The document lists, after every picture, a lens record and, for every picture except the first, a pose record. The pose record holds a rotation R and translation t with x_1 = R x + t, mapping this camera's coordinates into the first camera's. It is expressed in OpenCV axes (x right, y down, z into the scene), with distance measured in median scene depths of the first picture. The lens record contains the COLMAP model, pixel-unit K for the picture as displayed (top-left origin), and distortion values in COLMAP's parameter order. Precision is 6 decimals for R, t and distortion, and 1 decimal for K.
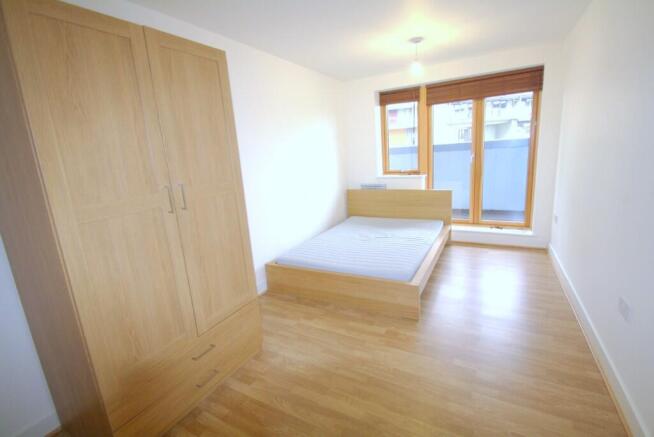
lens RADIAL K [[307.0, 0, 327.0], [0, 307.0, 218.5], [0, 0, 1]] dist [-0.002778, -0.000658]
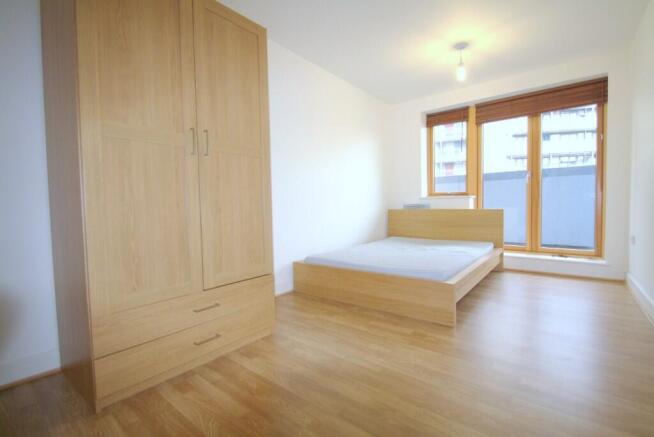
lens RADIAL K [[303.0, 0, 327.0], [0, 303.0, 218.5], [0, 0, 1]] dist [0.002905, -0.010581]
pose [[0.983169, 0.060631, -0.172344, 0.058526], [-0.087388, 0.984482, -0.152181, 0.144423], [0.160442, 0.164680, 0.973211, 0.053064]]
